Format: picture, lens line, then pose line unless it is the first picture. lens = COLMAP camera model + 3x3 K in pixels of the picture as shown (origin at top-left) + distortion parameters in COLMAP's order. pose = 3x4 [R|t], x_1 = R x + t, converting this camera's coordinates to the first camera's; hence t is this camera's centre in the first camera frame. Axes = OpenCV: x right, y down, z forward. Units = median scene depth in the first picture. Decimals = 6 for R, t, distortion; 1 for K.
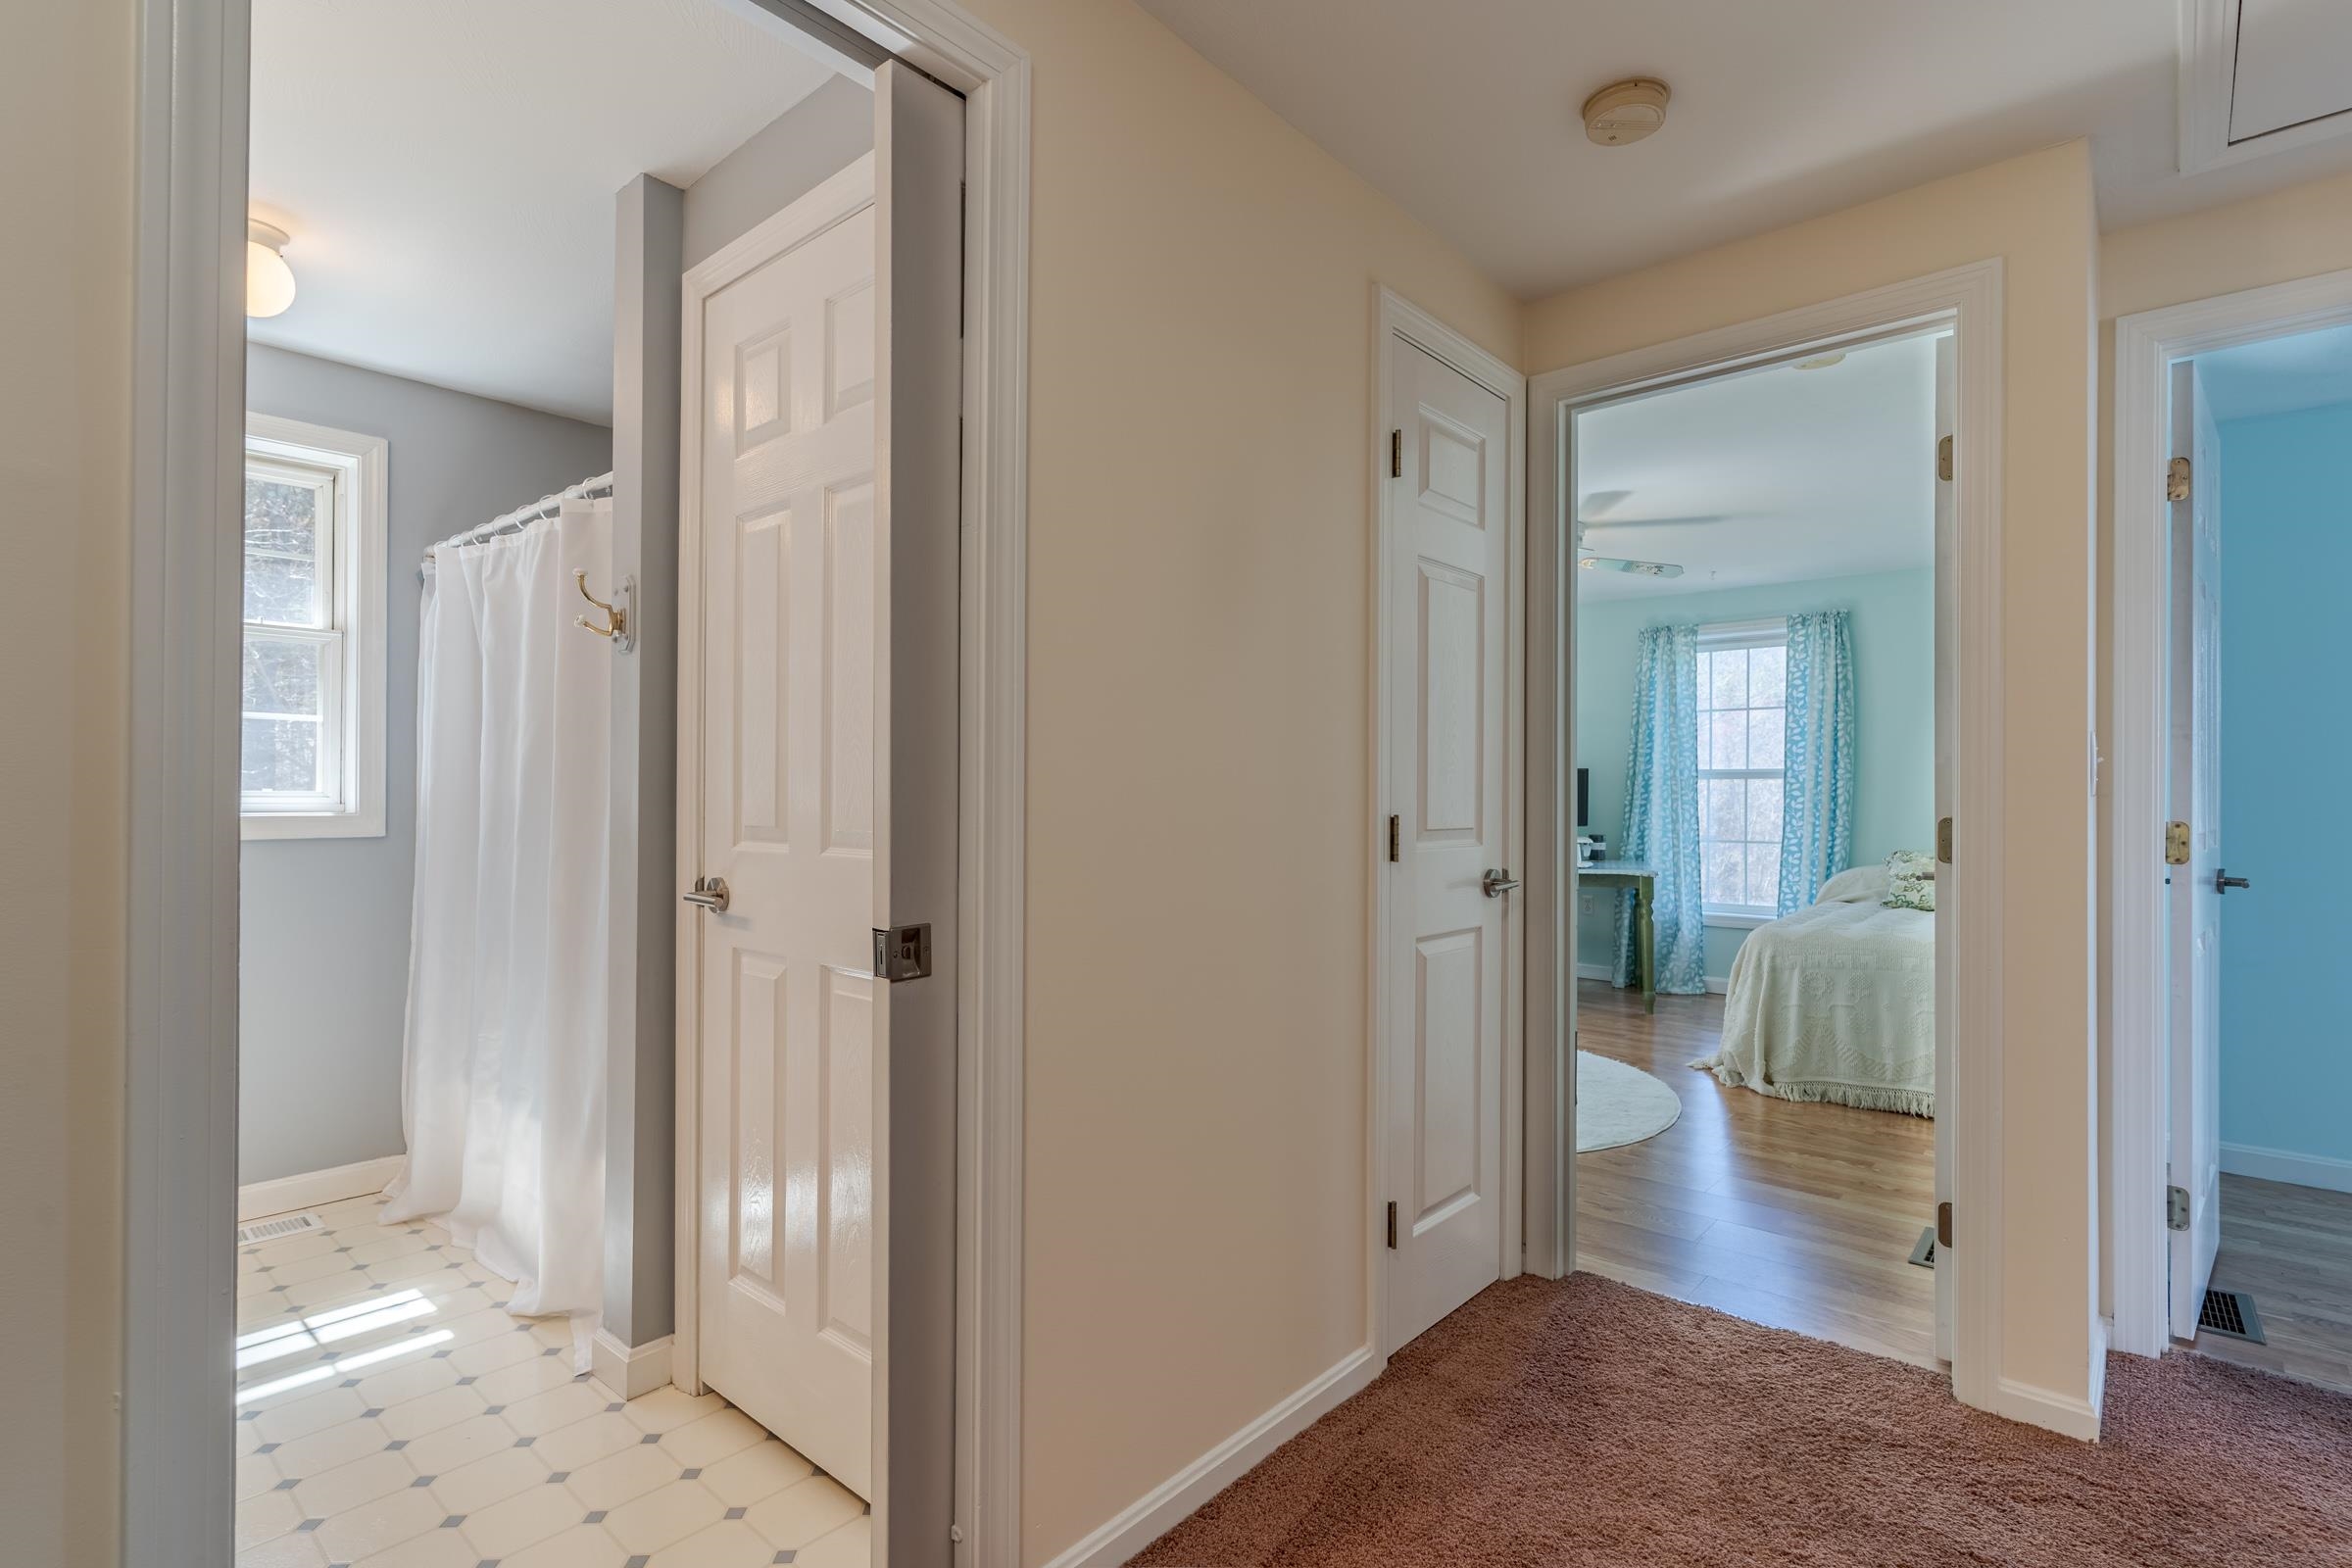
lens RADIAL K [[1113.3, 0, 1177.3], [0, 1113.3, 786.3], [0, 0, 1]] dist [-0.000156, -0.001140]
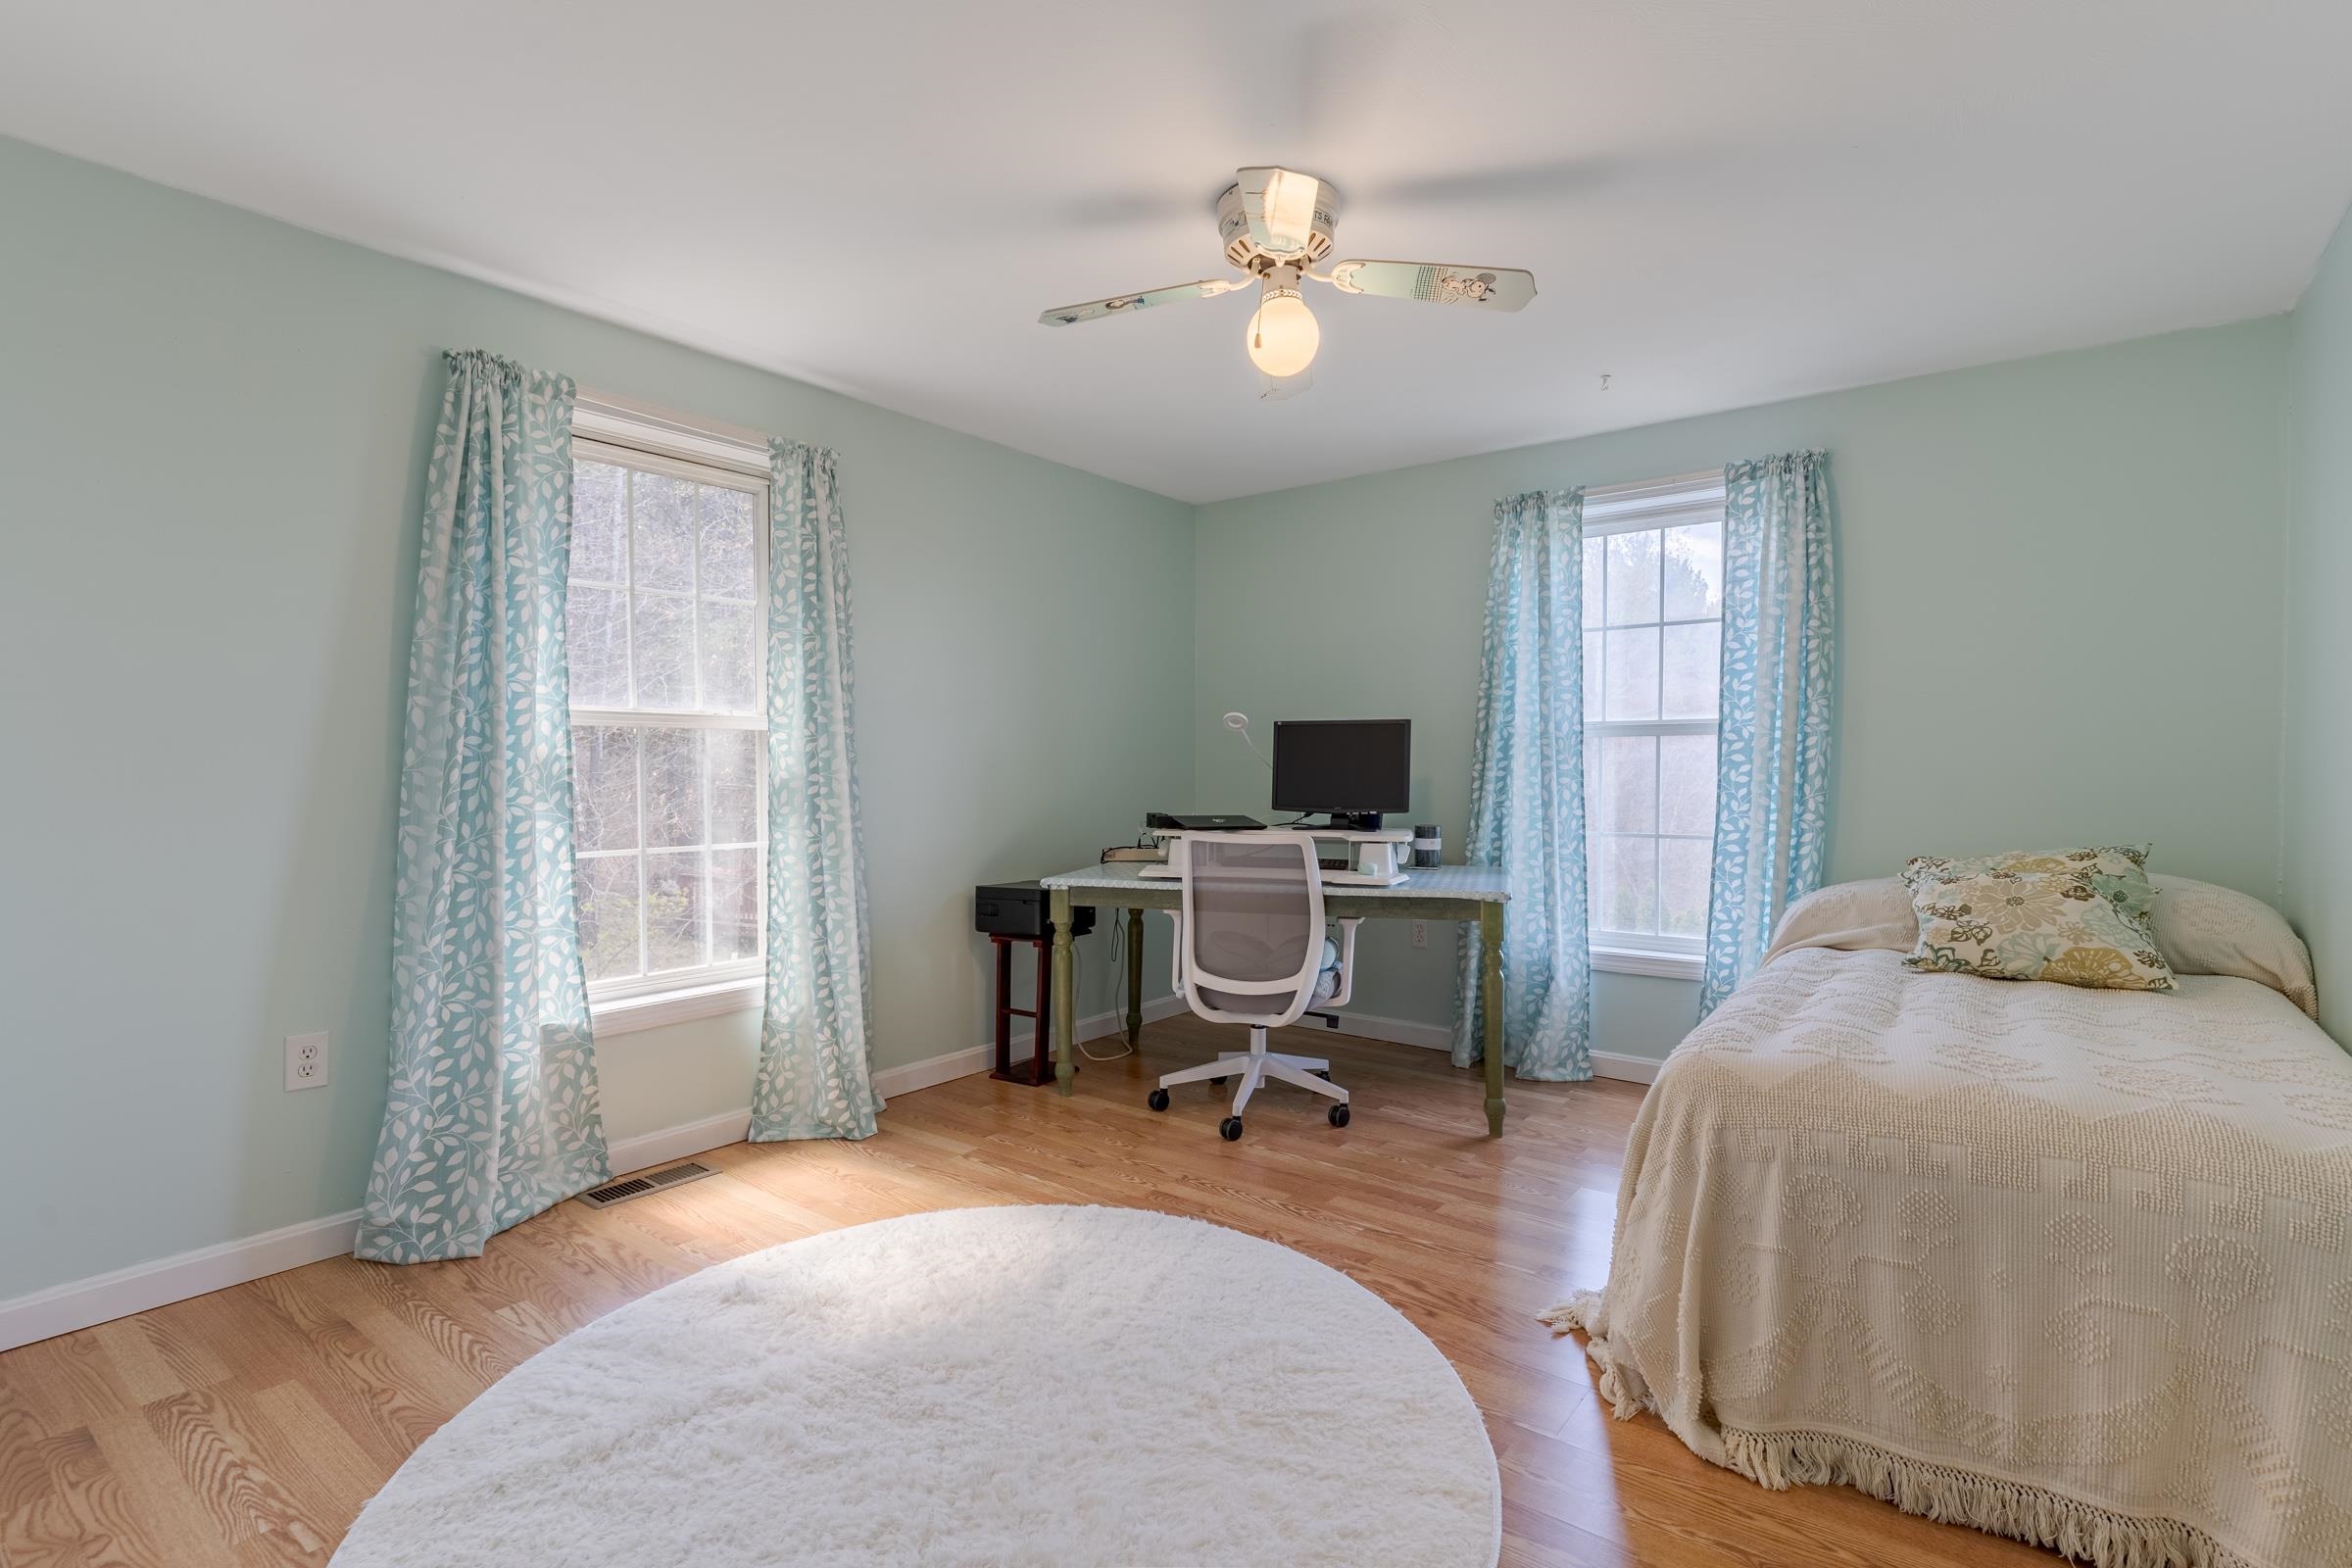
lens RADIAL K [[1113.3, 0, 1177.1], [0, 1113.3, 785.7], [0, 0, 1]] dist [-0.000156, -0.001140]
pose [[0.997709, -0.005628, 0.067410, 0.205649], [0.004150, 0.999749, 0.022032, 0.006676], [-0.067517, -0.021702, 0.997482, 0.406783]]
